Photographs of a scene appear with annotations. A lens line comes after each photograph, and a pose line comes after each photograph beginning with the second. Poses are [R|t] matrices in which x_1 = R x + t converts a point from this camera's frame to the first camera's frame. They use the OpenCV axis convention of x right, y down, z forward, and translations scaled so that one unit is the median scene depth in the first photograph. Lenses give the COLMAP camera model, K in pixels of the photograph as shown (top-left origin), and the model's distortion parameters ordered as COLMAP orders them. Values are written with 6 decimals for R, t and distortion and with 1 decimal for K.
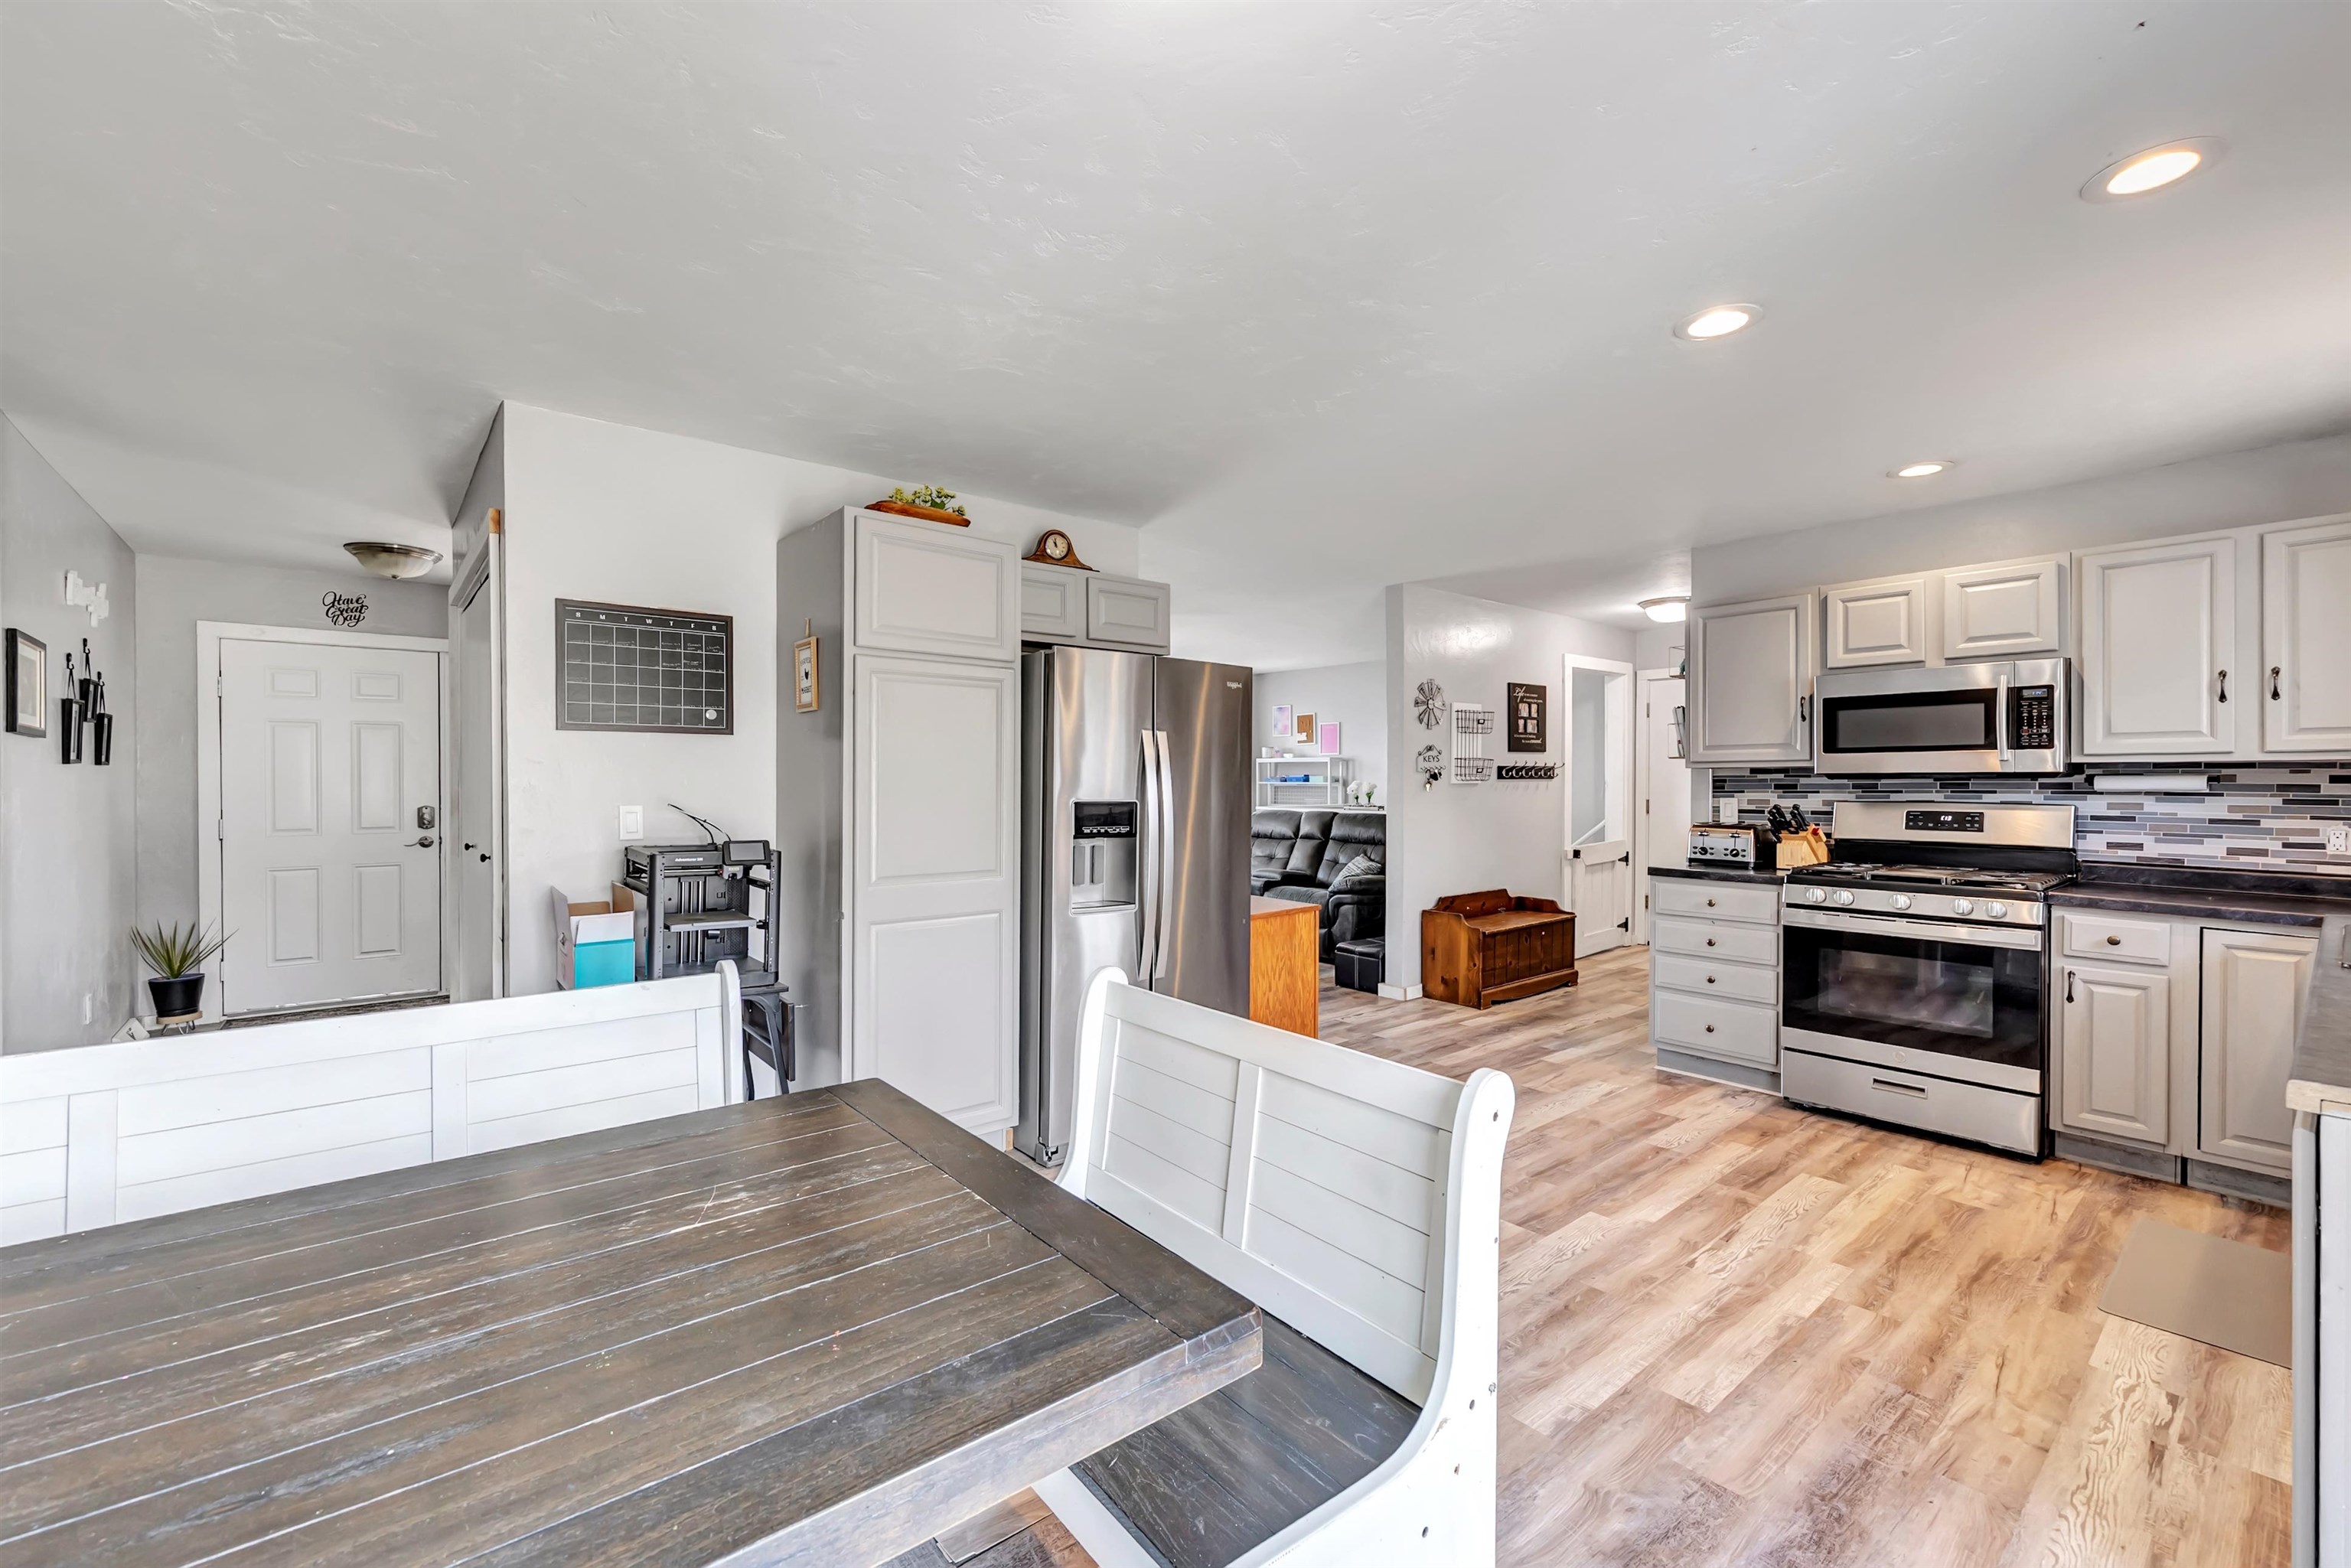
lens RADIAL K [[967.2, 0, 1154.9], [0, 967.2, 805.4], [0, 0, 1]] dist [-0.005915, 0.003540]
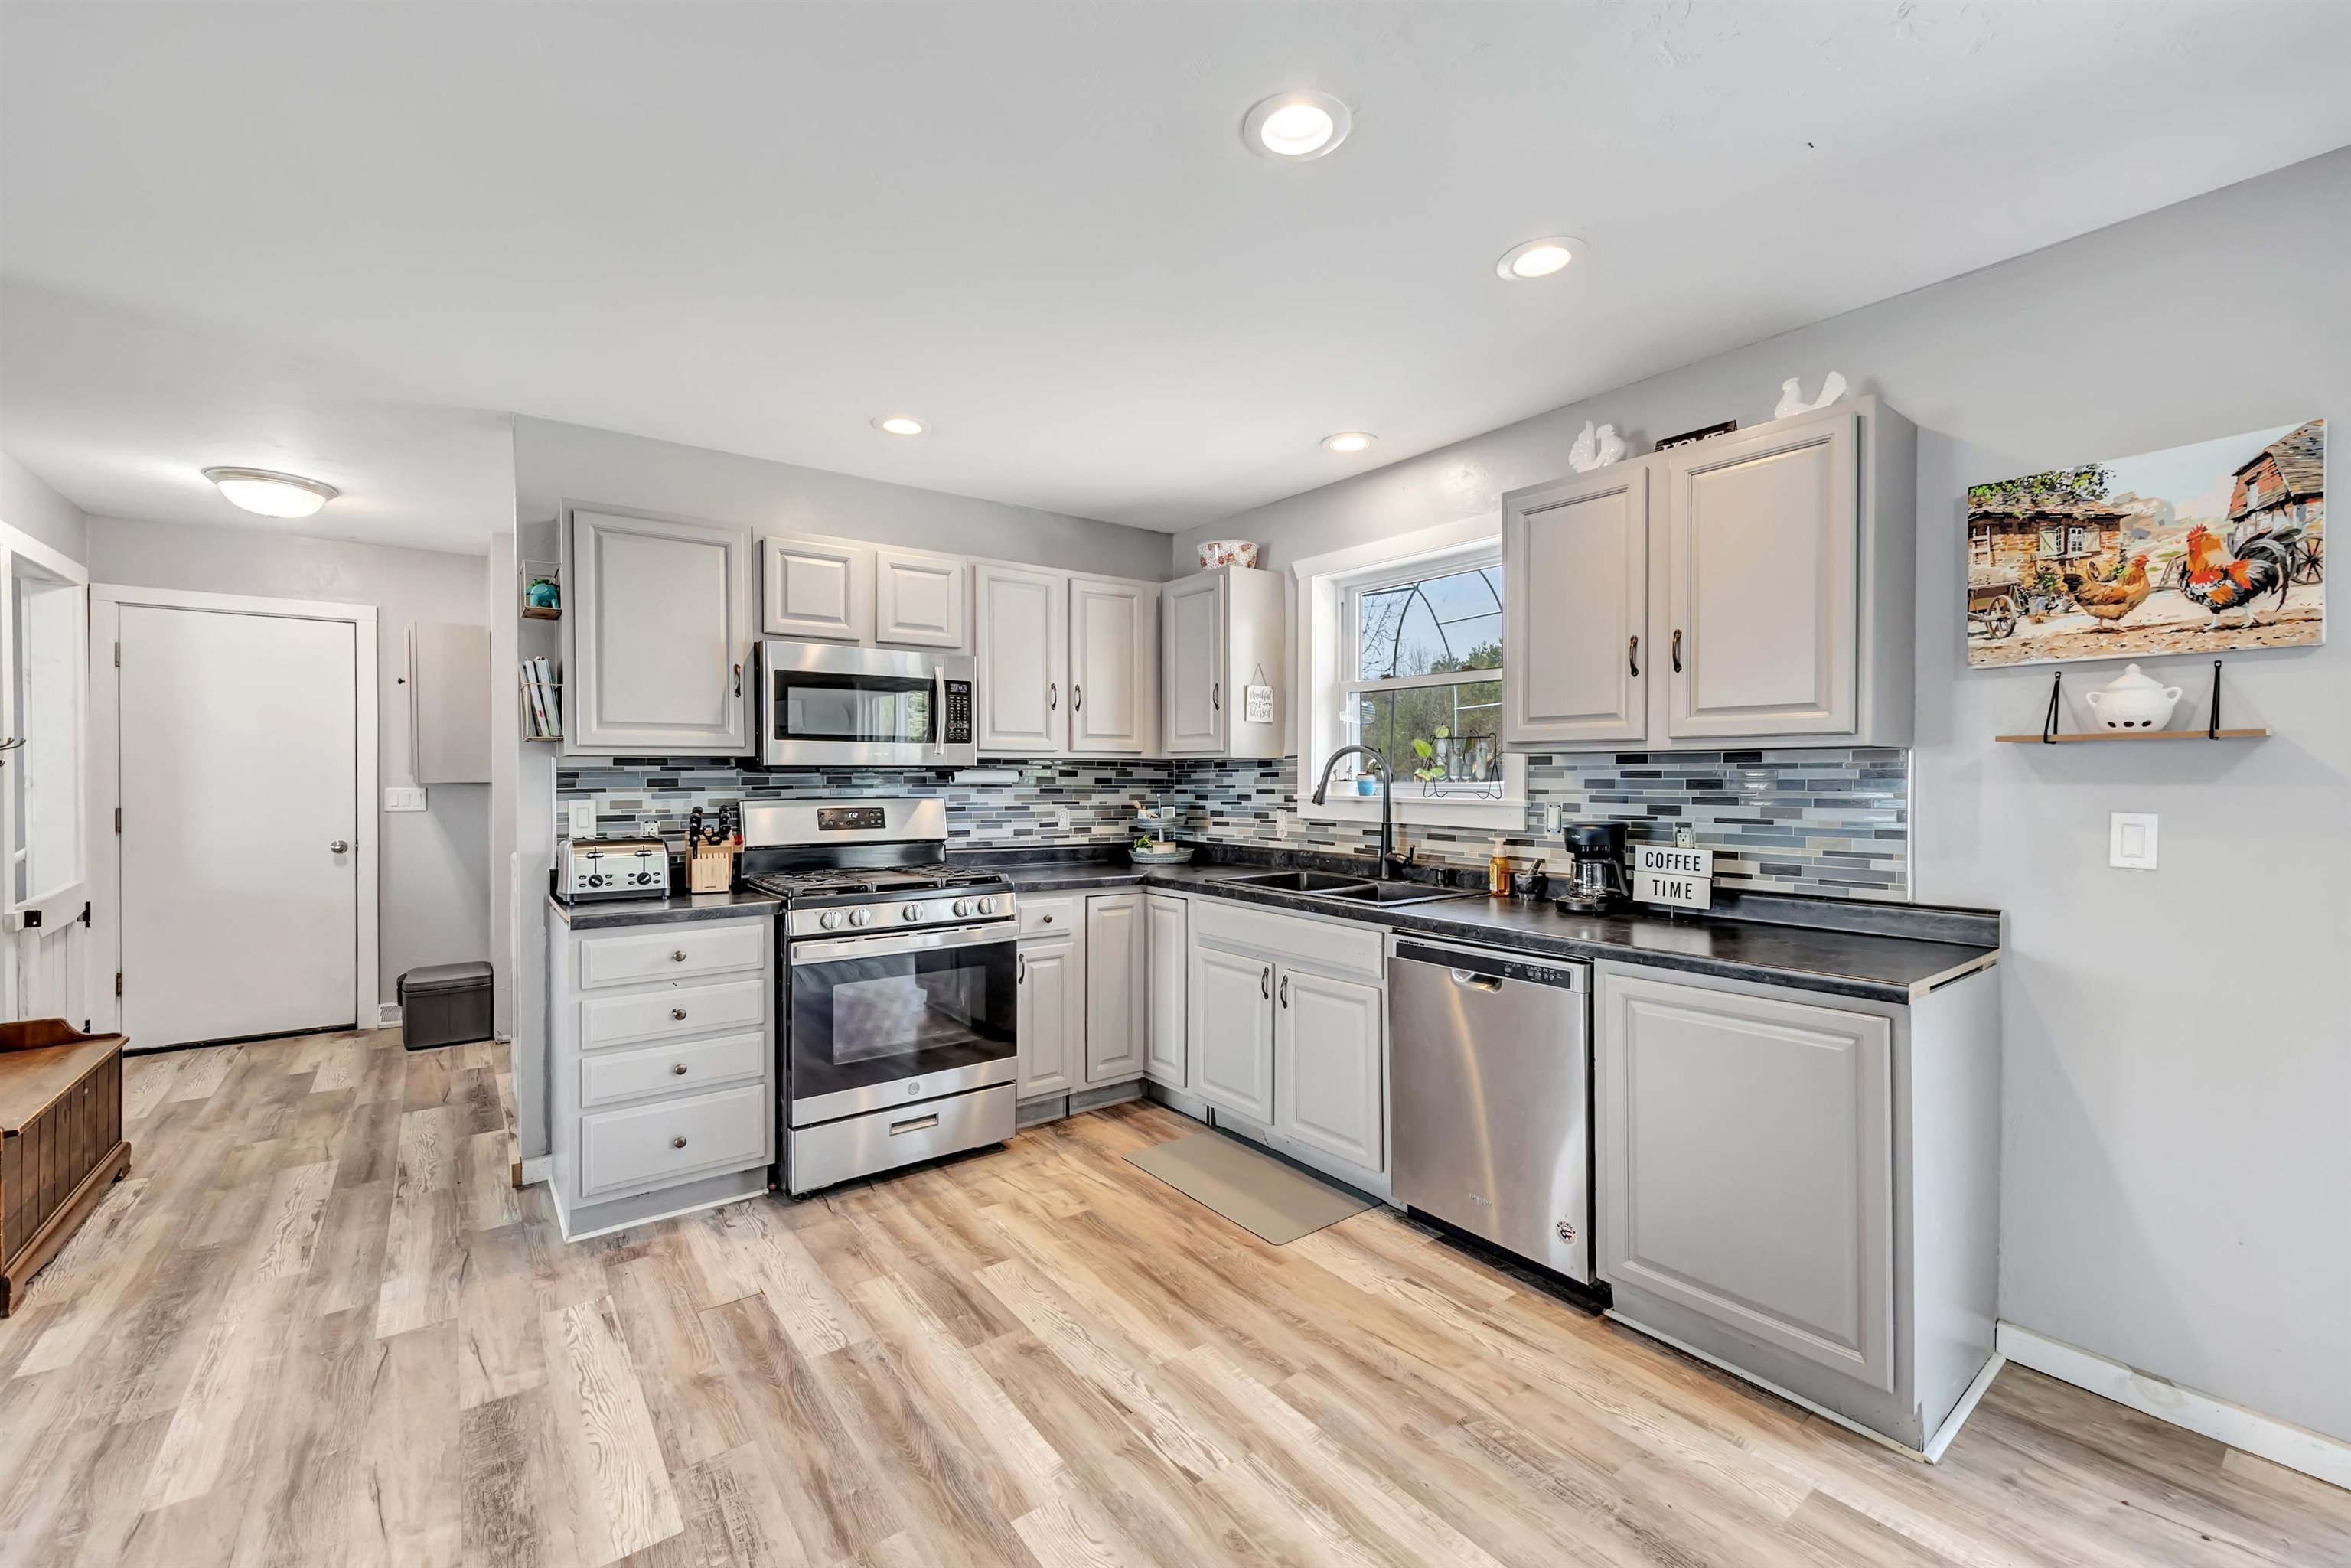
lens RADIAL K [[967.2, 0, 1169.5], [0, 967.2, 788.4], [0, 0, 1]] dist [-0.005915, 0.003540]
pose [[0.045706, -0.012424, 0.998878, -0.095954], [0.030069, 0.999487, 0.011056, -0.015475], [-0.998502, 0.029530, 0.046056, 0.751331]]
